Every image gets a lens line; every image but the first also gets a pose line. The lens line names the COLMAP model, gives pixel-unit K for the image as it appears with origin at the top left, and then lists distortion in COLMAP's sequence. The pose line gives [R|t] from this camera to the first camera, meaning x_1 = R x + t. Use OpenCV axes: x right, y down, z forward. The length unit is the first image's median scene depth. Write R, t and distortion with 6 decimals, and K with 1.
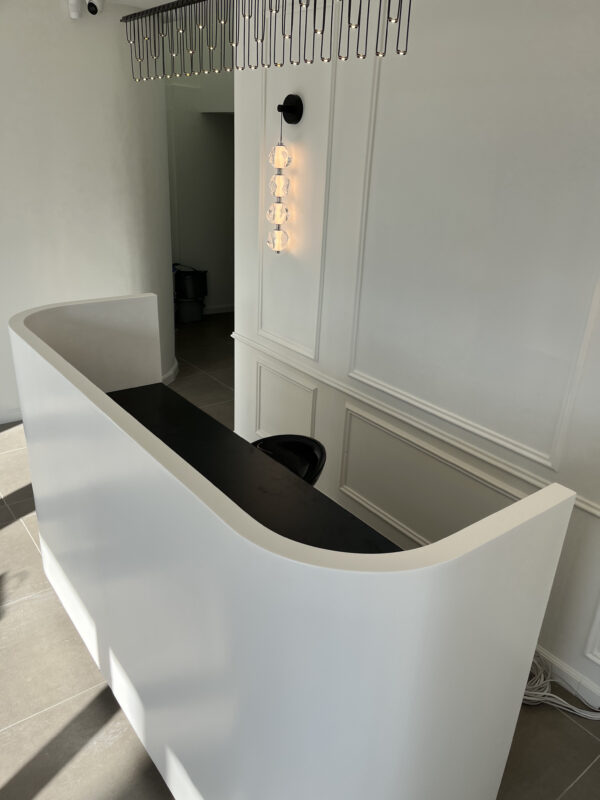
lens RADIAL K [[613.6, 0, 312.0], [0, 613.6, 400.6], [0, 0, 1]] dist [0.051564, -0.096921]
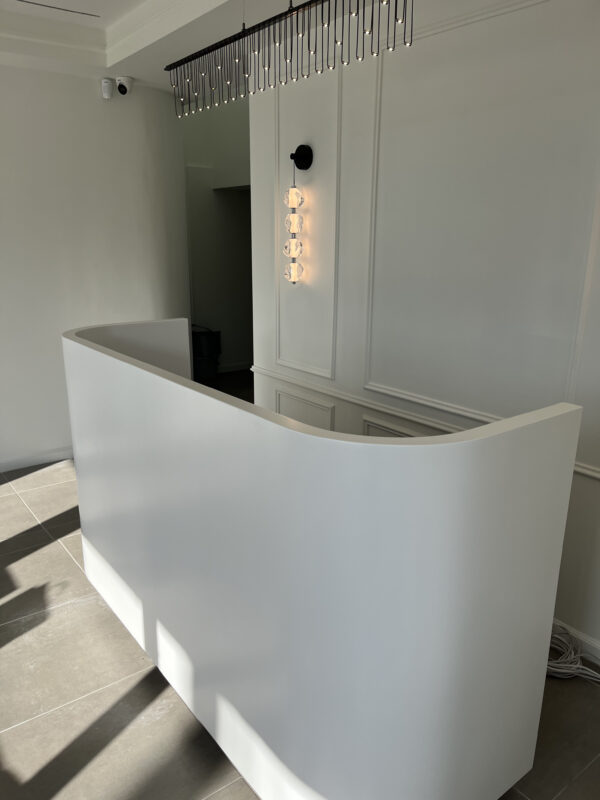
lens RADIAL K [[610.4, 0, 300.0], [0, 610.4, 400.0], [0, 0, 1]] dist [0.055178, -0.090189]
pose [[0.998846, -0.041198, -0.024691, -0.033277], [0.037591, 0.990529, -0.132056, 0.141509], [0.029897, 0.130975, 0.990935, -0.072668]]
